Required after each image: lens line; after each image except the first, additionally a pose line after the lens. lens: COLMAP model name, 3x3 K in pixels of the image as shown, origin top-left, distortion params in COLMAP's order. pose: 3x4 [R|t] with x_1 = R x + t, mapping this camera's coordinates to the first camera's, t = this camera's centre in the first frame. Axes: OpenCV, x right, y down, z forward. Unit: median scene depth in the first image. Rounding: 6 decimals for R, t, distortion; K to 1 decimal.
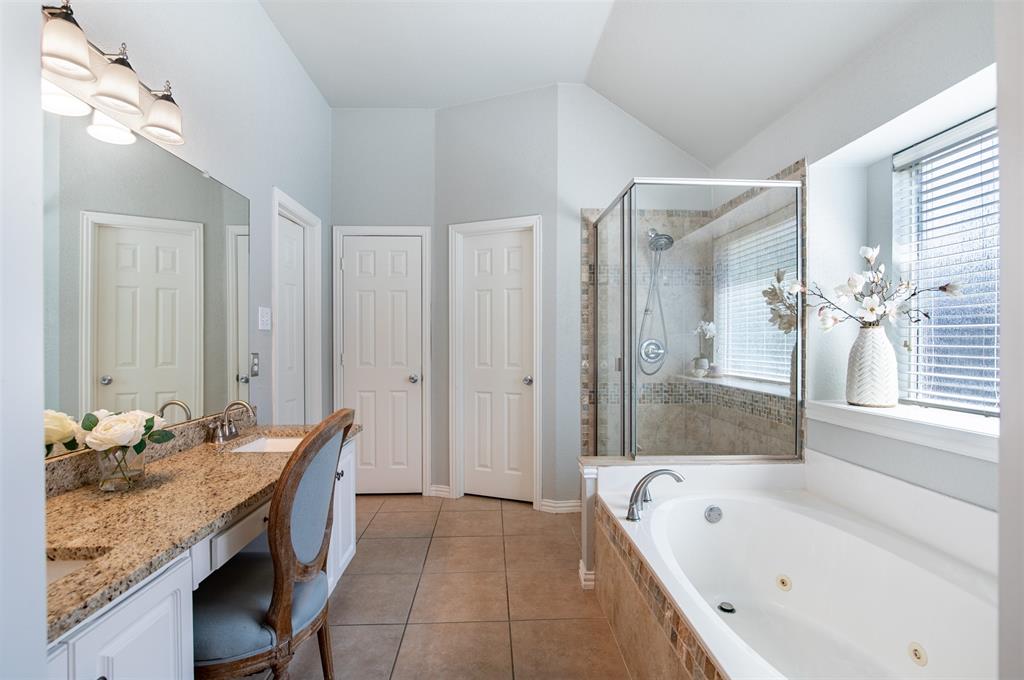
lens RADIAL K [[465.7, 0, 512.6], [0, 465.7, 344.4], [0, 0, 1]] dist [-0.020248, 0.000878]
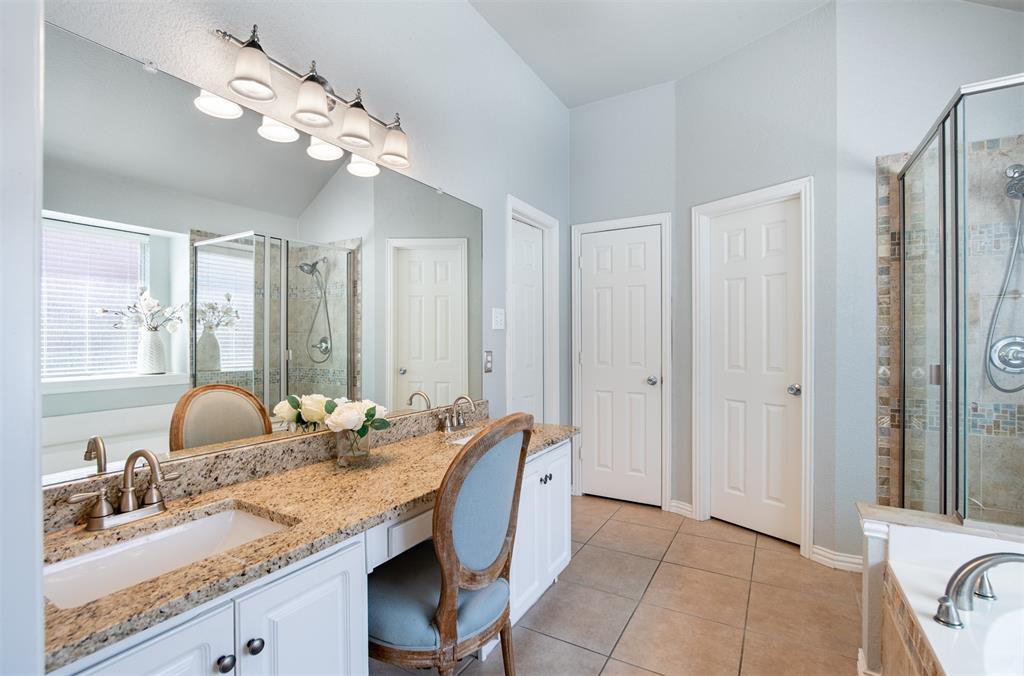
lens RADIAL K [[459.1, 0, 520.6], [0, 459.1, 340.8], [0, 0, 1]] dist [-0.028971, 0.007532]
pose [[0.839067, 0.000959, -0.544028, 0.085989], [-0.002708, 0.999993, -0.002414, -0.002366], [0.544022, 0.003499, 0.839064, 0.143180]]
